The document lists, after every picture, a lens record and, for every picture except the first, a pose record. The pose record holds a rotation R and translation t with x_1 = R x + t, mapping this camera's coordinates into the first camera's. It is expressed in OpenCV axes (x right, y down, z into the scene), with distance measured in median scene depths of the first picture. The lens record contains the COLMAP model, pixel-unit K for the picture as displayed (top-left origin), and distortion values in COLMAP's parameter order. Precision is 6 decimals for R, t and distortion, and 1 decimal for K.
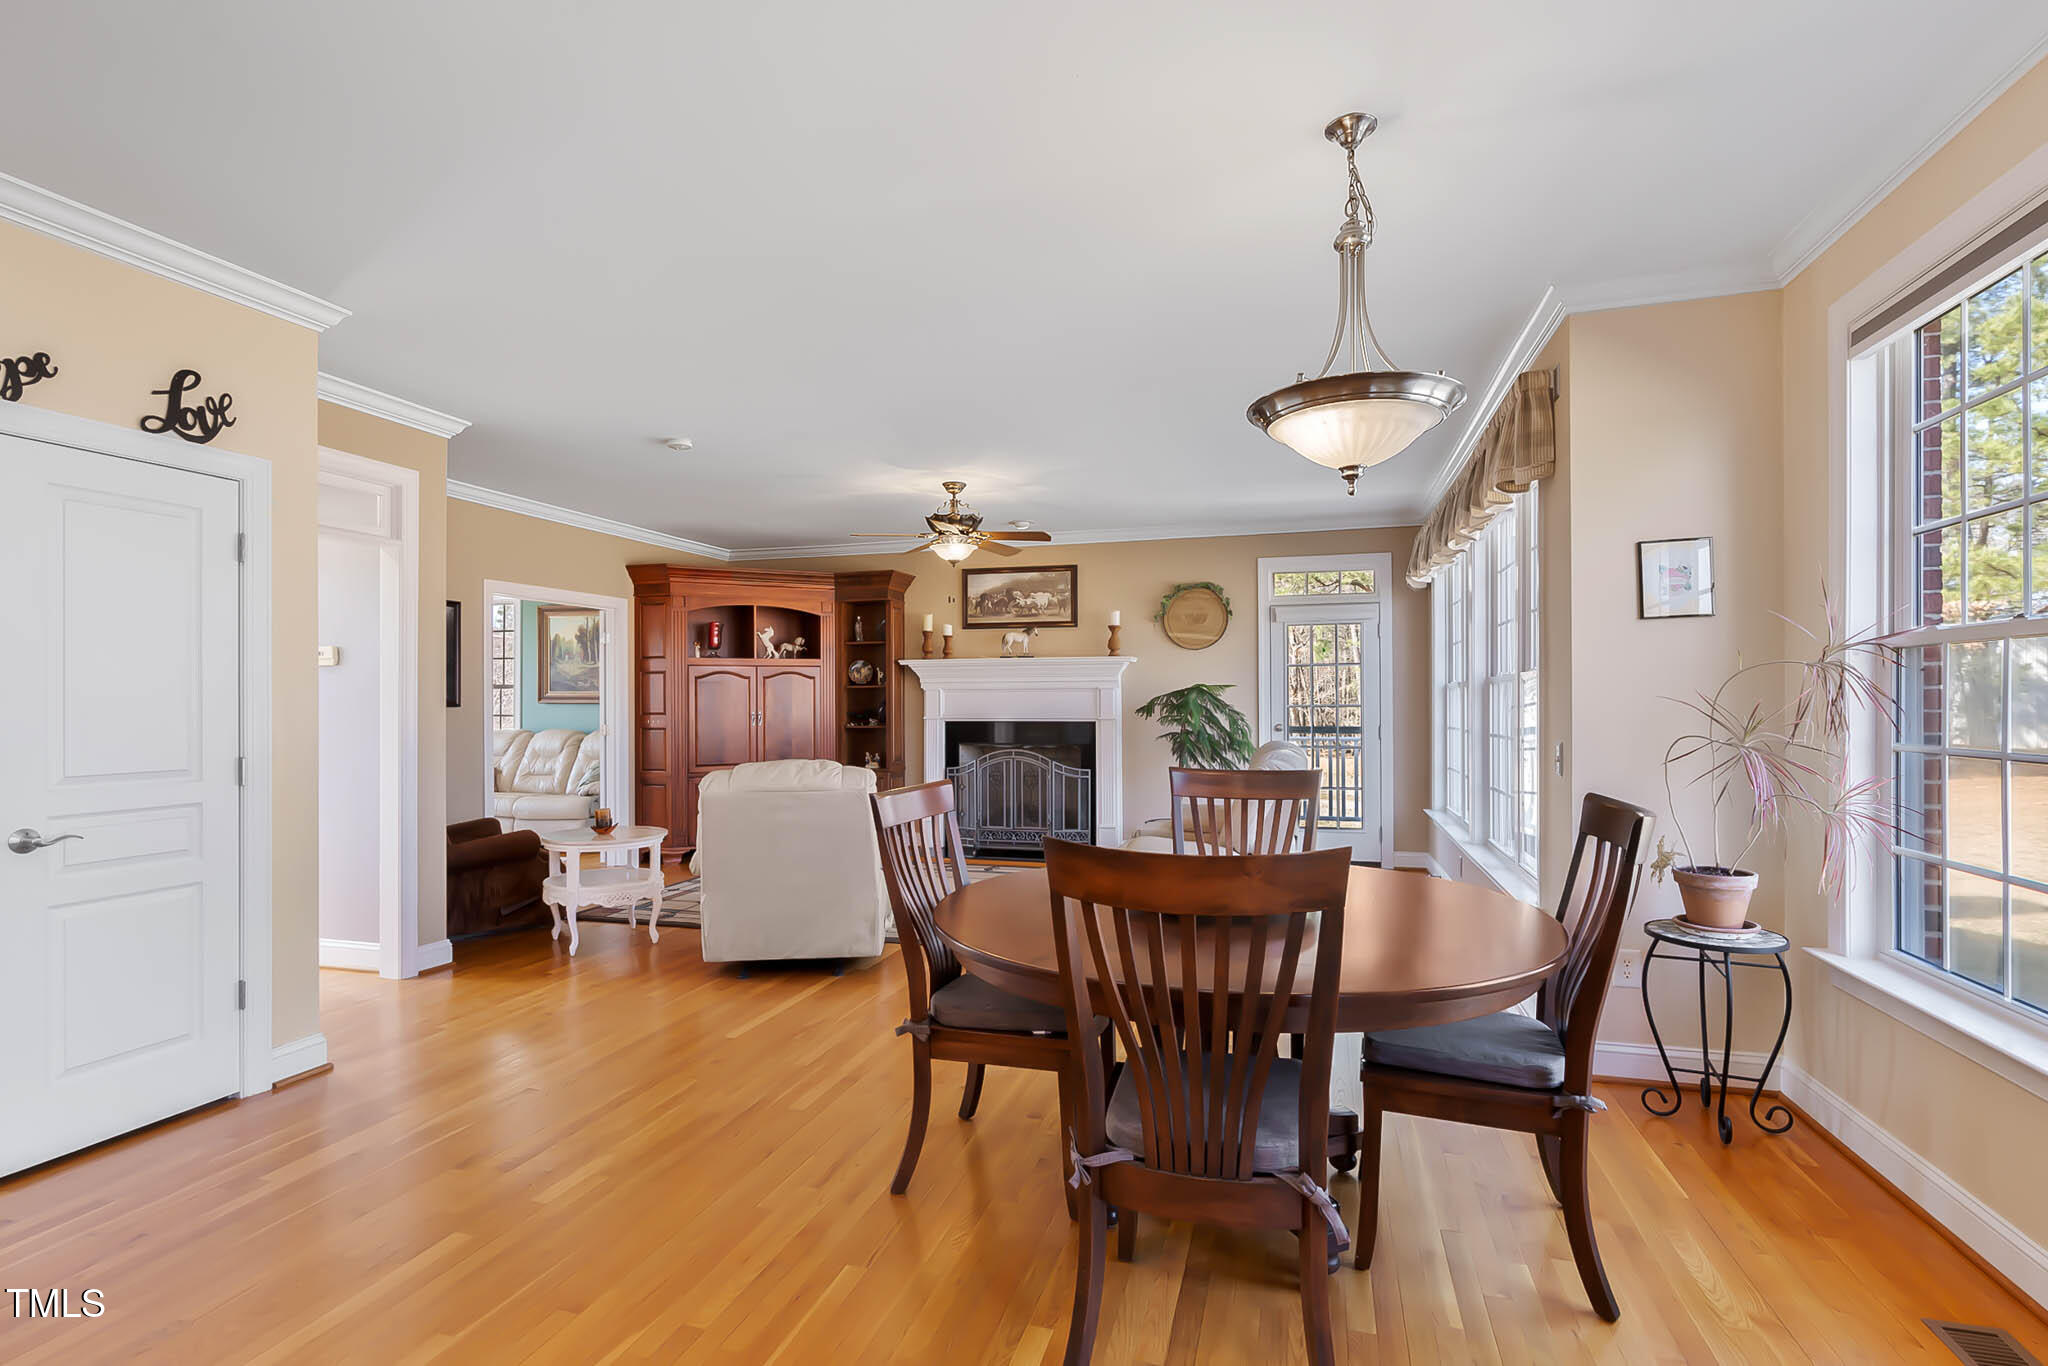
lens RADIAL K [[956.2, 0, 1018.8], [0, 956.2, 681.1], [0, 0, 1]] dist [-0.005463, -0.000283]
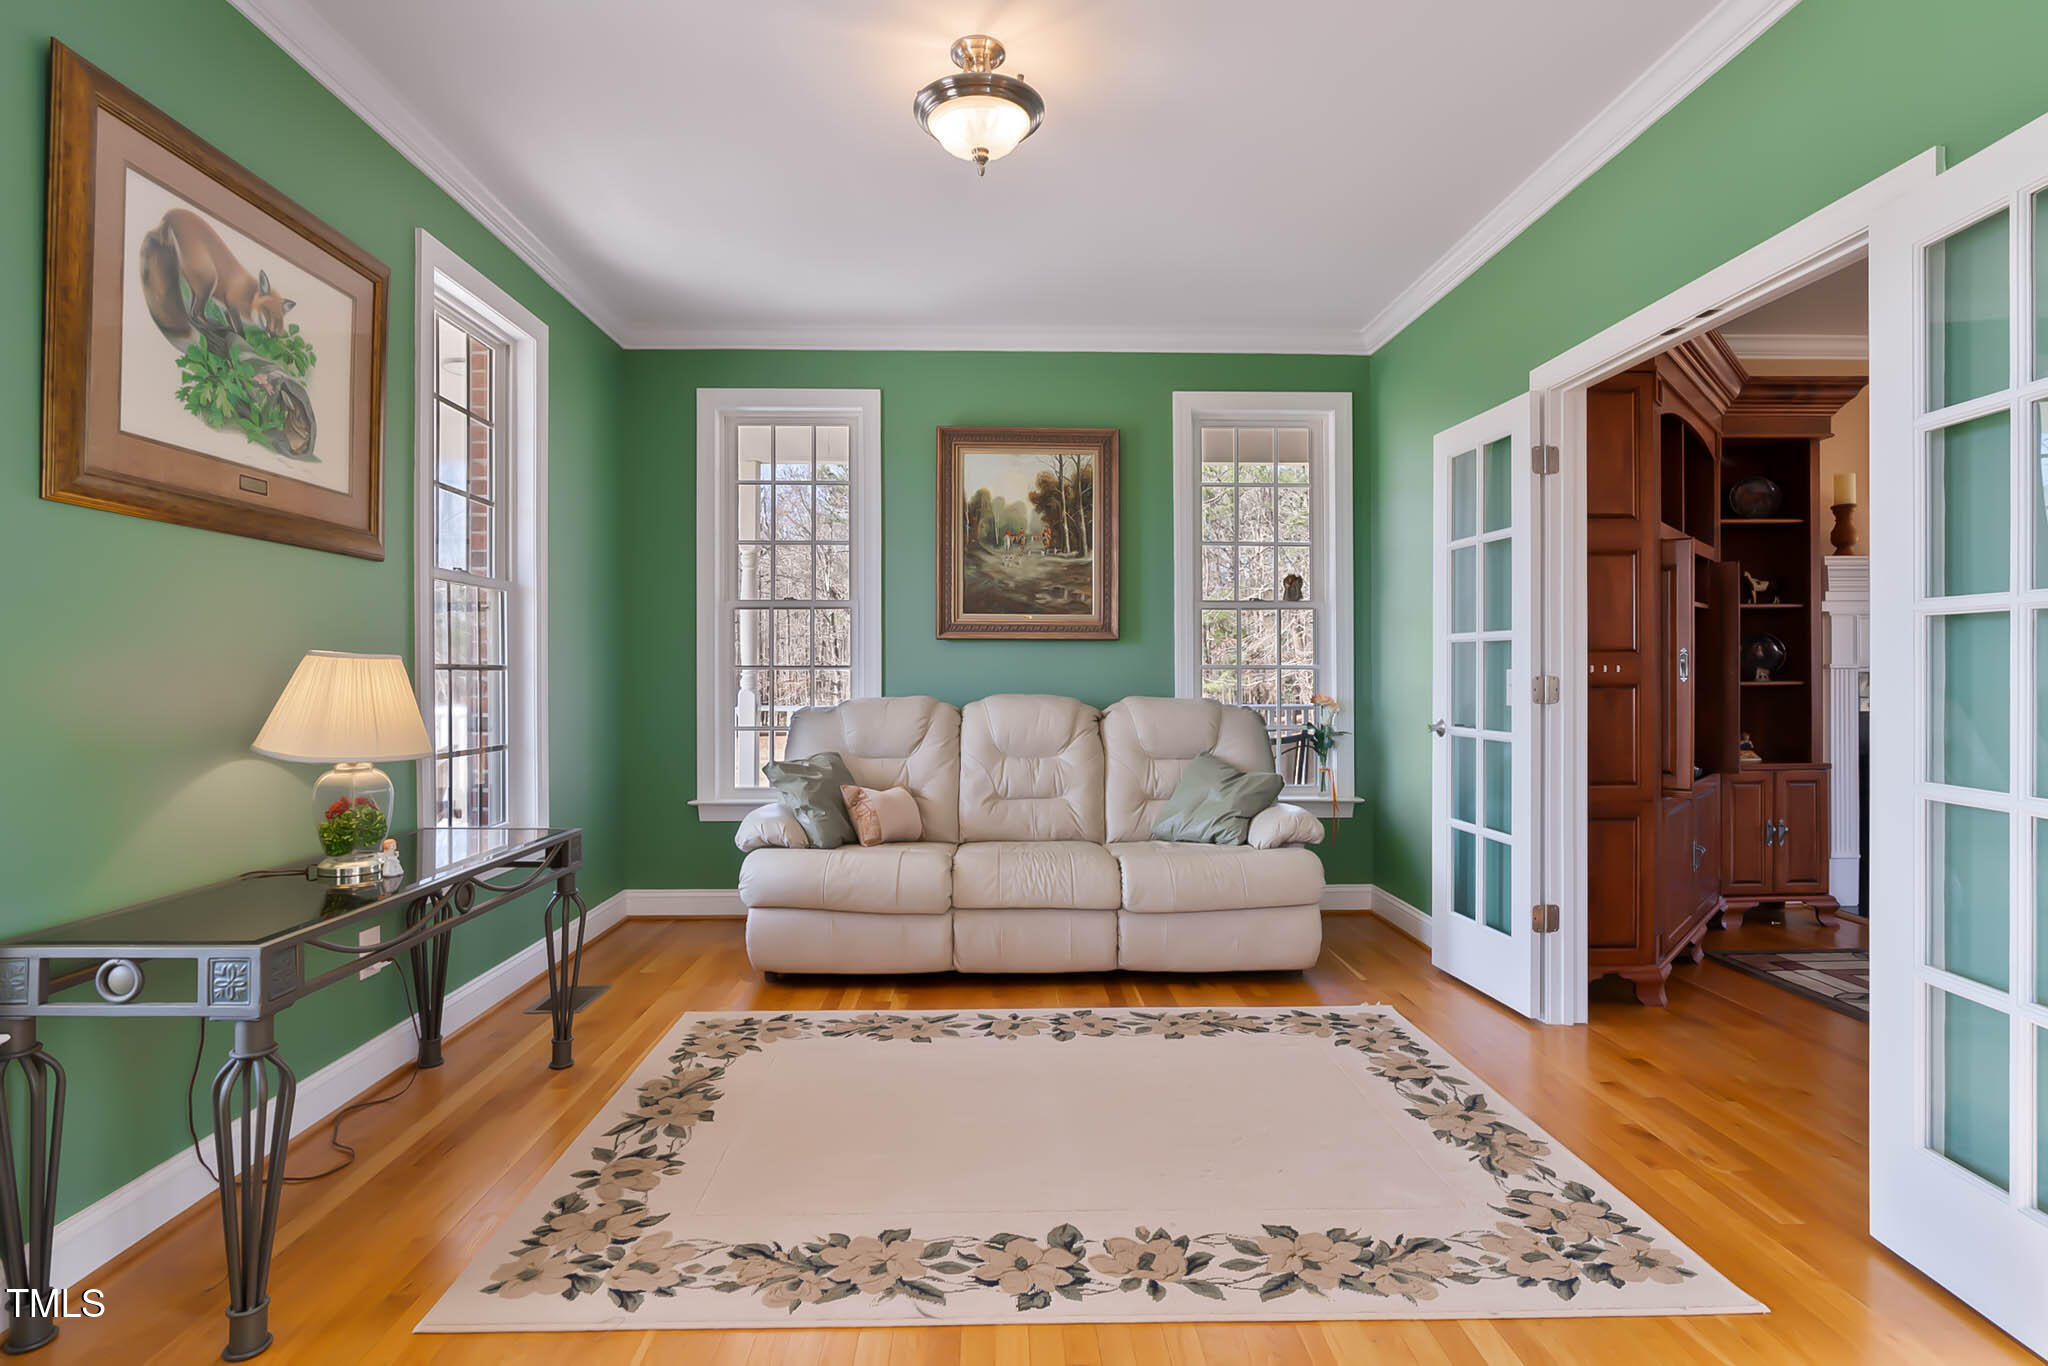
lens RADIAL K [[985.0, 0, 1000.0], [0, 985.0, 670.8], [0, 0, 1]] dist [-0.018574, 0.000823]
pose [[0.959231, -0.001429, 0.282619, -0.616908], [-0.003076, 0.999875, 0.015495, 0.031098], [-0.282606, -0.015733, 0.959107, 0.542570]]
